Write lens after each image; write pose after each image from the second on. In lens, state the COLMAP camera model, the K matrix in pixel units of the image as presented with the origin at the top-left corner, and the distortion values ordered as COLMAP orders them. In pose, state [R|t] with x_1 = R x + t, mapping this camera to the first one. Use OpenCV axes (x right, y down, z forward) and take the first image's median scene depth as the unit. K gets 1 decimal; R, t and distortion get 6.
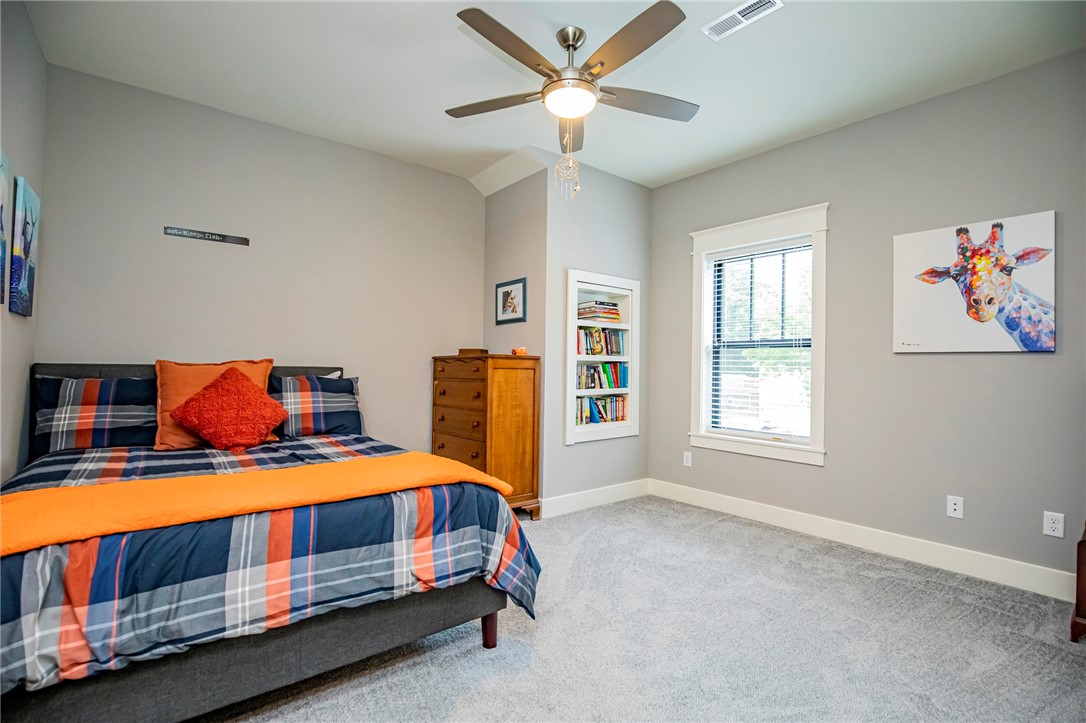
lens RADIAL K [[504.2, 0, 539.7], [0, 504.2, 363.9], [0, 0, 1]] dist [0.005145, 0.000561]
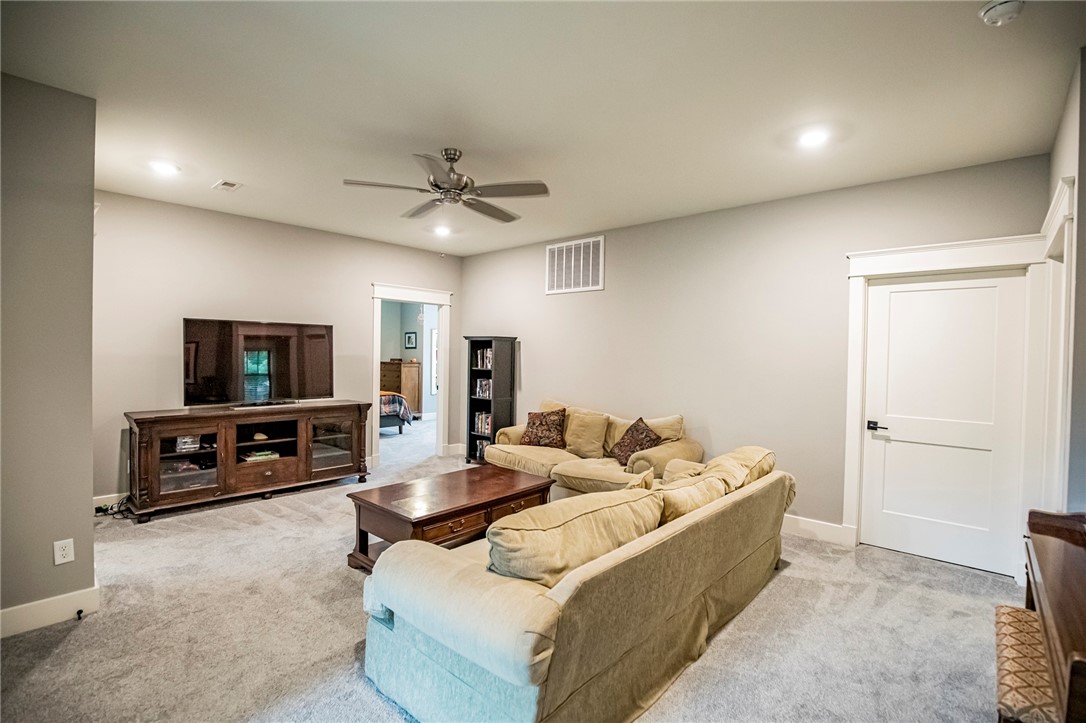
lens RADIAL K [[504.2, 0, 545.8], [0, 504.2, 361.1], [0, 0, 1]] dist [0.005145, 0.000561]
pose [[0.987309, -0.004709, 0.158739, 0.317511], [-0.000122, 0.999537, 0.030411, -0.140878], [-0.158809, -0.030045, 0.986852, -2.464259]]
